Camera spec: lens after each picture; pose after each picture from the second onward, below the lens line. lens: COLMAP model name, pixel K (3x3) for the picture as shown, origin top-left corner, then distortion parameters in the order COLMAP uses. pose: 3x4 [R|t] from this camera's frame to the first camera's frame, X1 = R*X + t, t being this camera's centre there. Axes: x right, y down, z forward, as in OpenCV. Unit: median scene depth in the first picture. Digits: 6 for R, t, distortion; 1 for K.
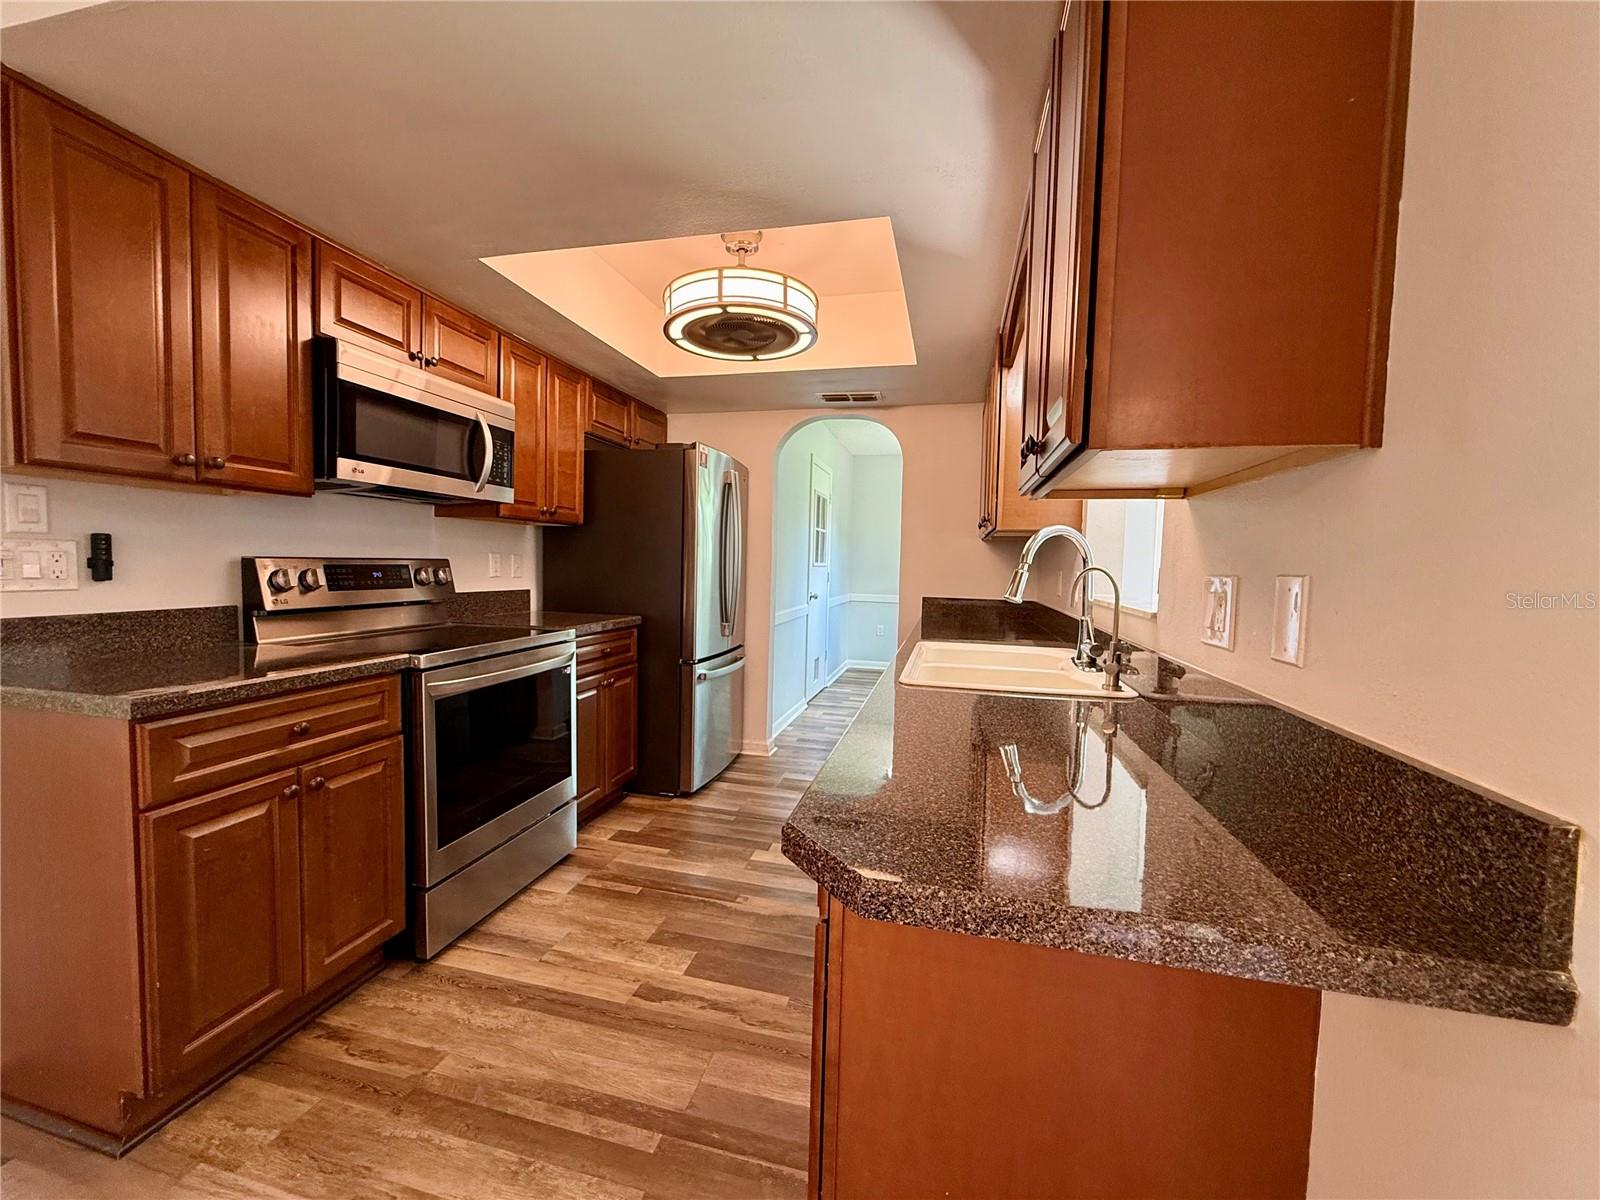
lens RADIAL K [[638.9, 0, 796.5], [0, 638.9, 600.3], [0, 0, 1]] dist [-0.000277, -0.000227]
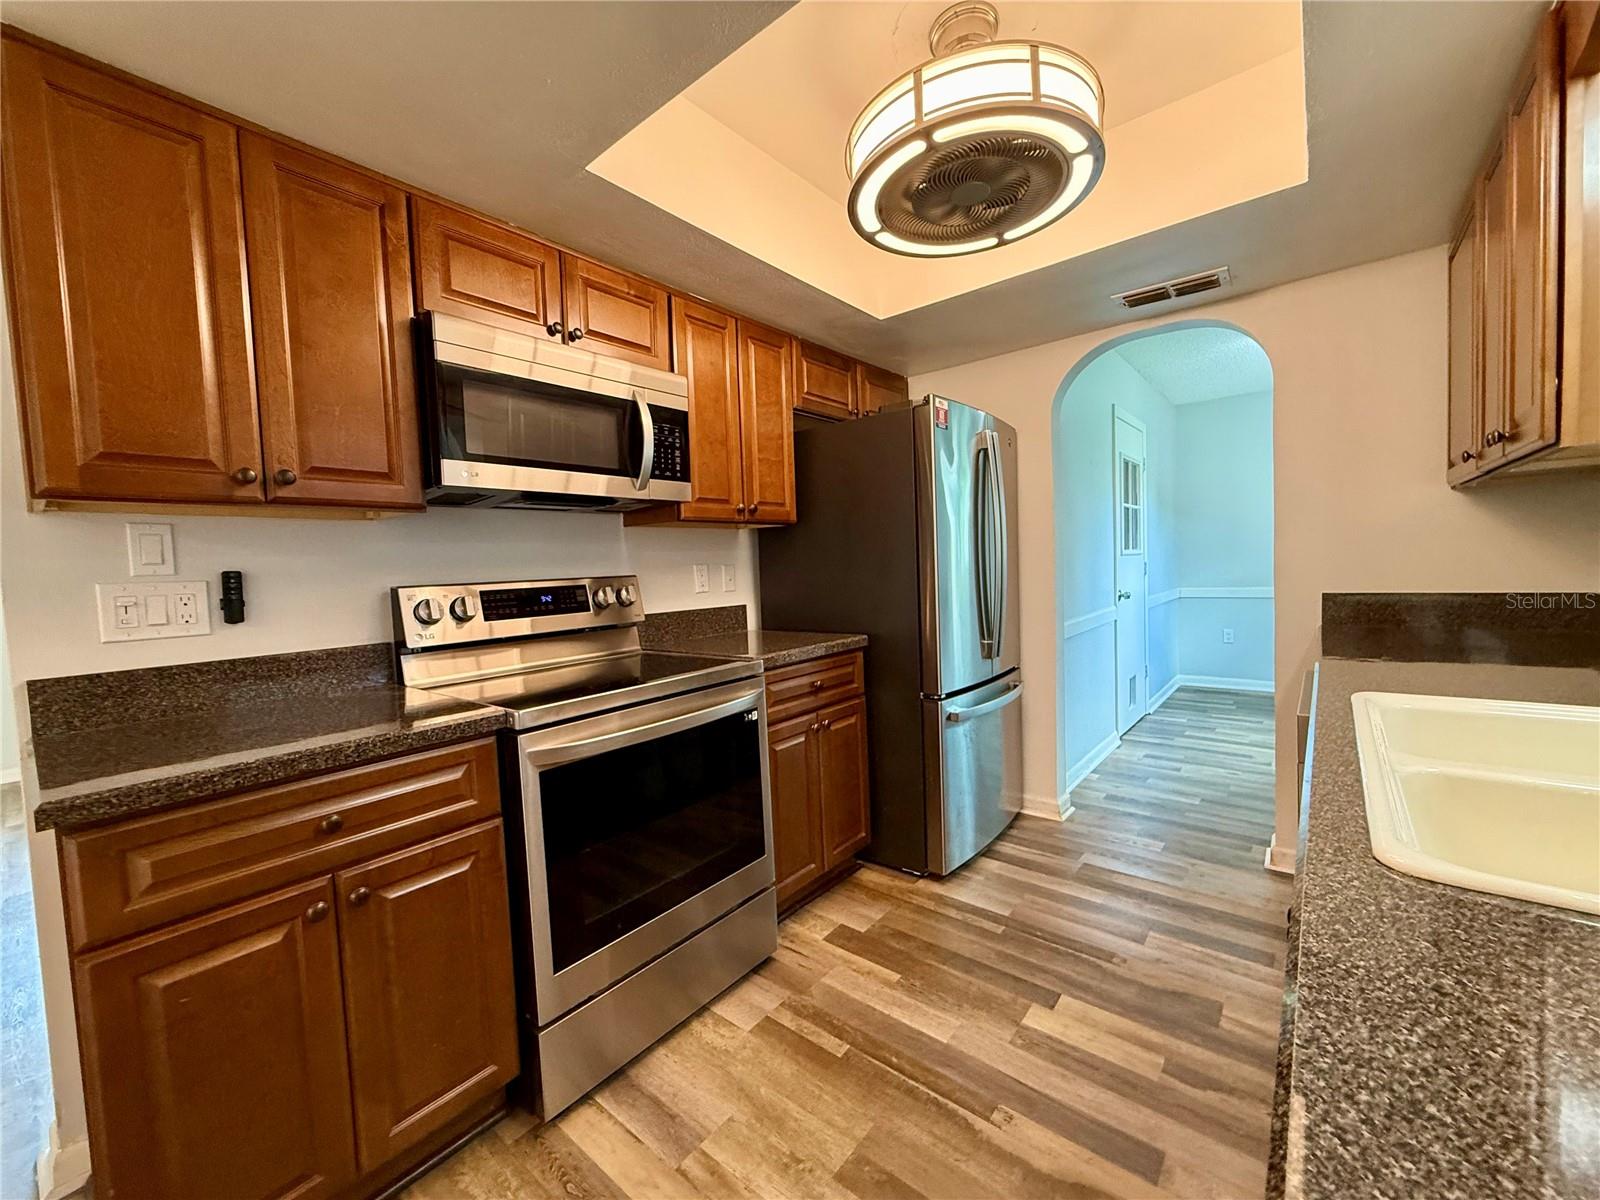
lens RADIAL K [[638.9, 0, 796.5], [0, 638.9, 600.3], [0, 0, 1]] dist [-0.000277, -0.000227]
pose [[0.898638, -0.036545, -0.437165, 0.019163], [0.036352, 0.999300, -0.008811, -0.016606], [0.437181, -0.007974, 0.899338, 0.339484]]
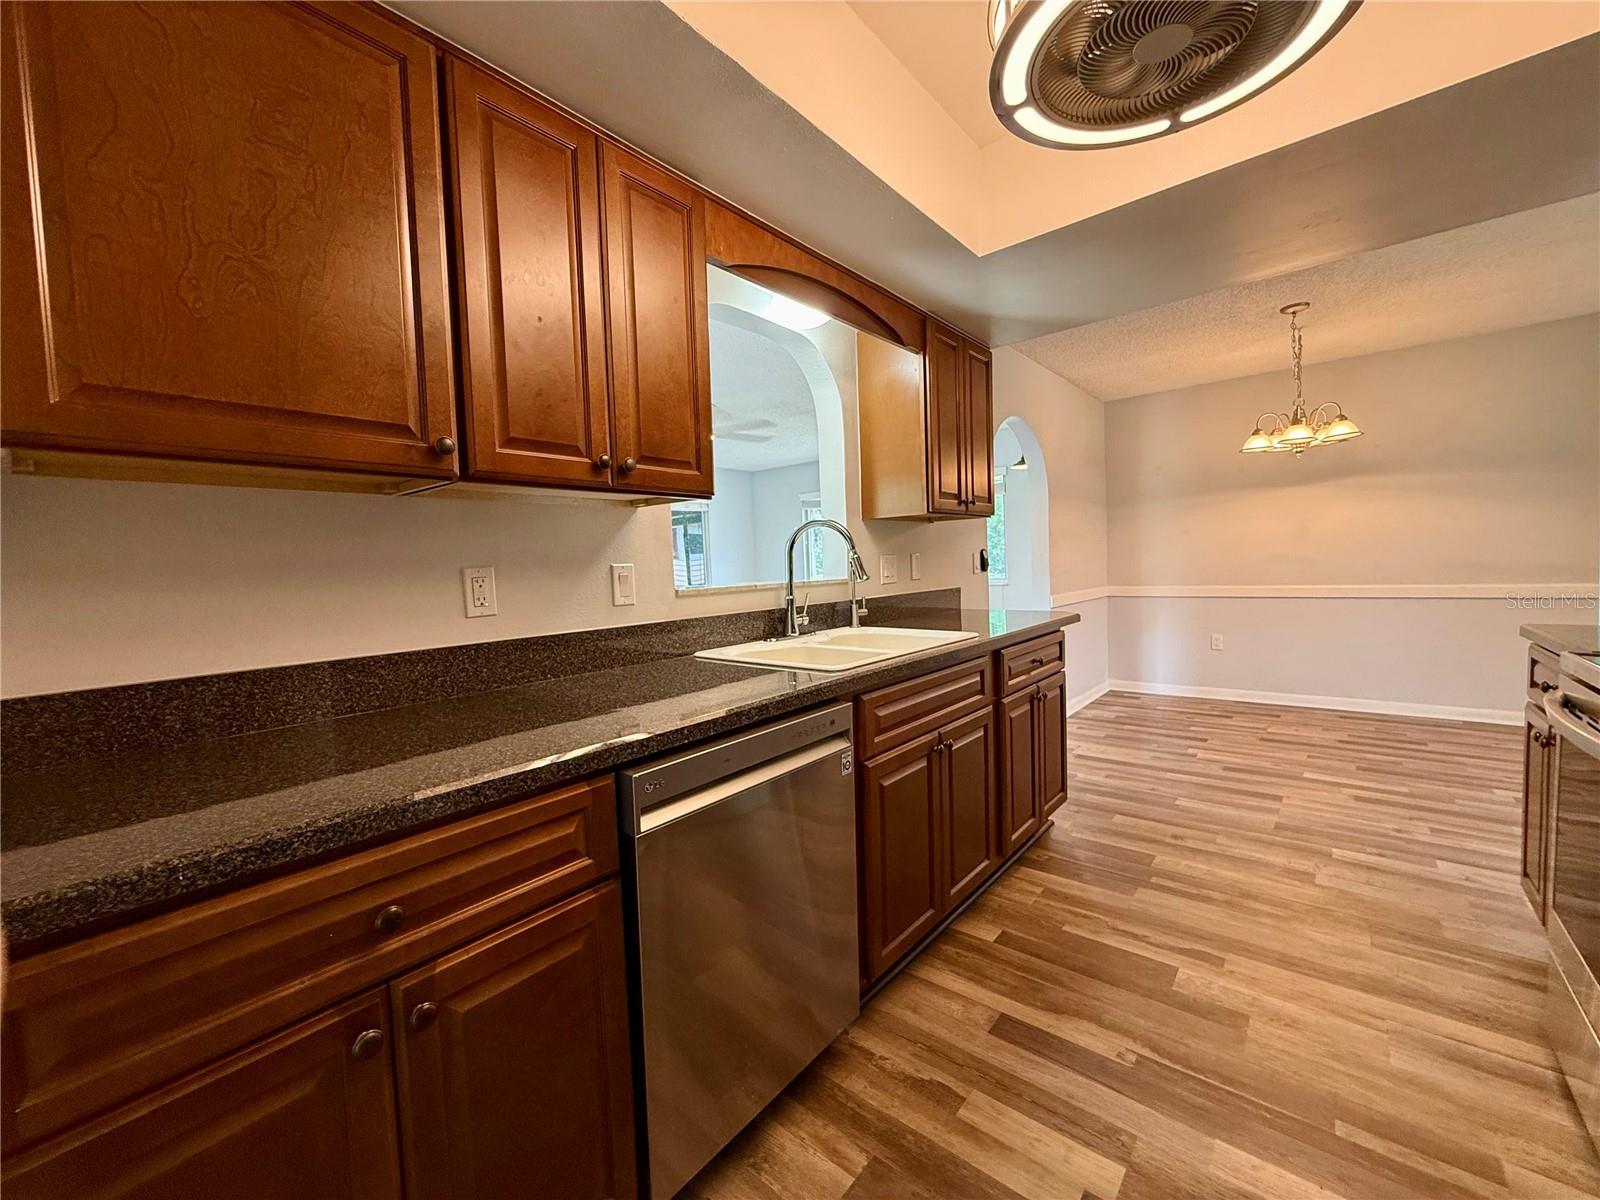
lens RADIAL K [[638.9, 0, 796.5], [0, 638.9, 600.3], [0, 0, 1]] dist [-0.000277, -0.000227]
pose [[-0.895516, -0.019169, 0.444615, -0.057026], [0.039738, 0.991637, 0.122791, -0.080339], [-0.443251, 0.127630, -0.887265, 1.493176]]
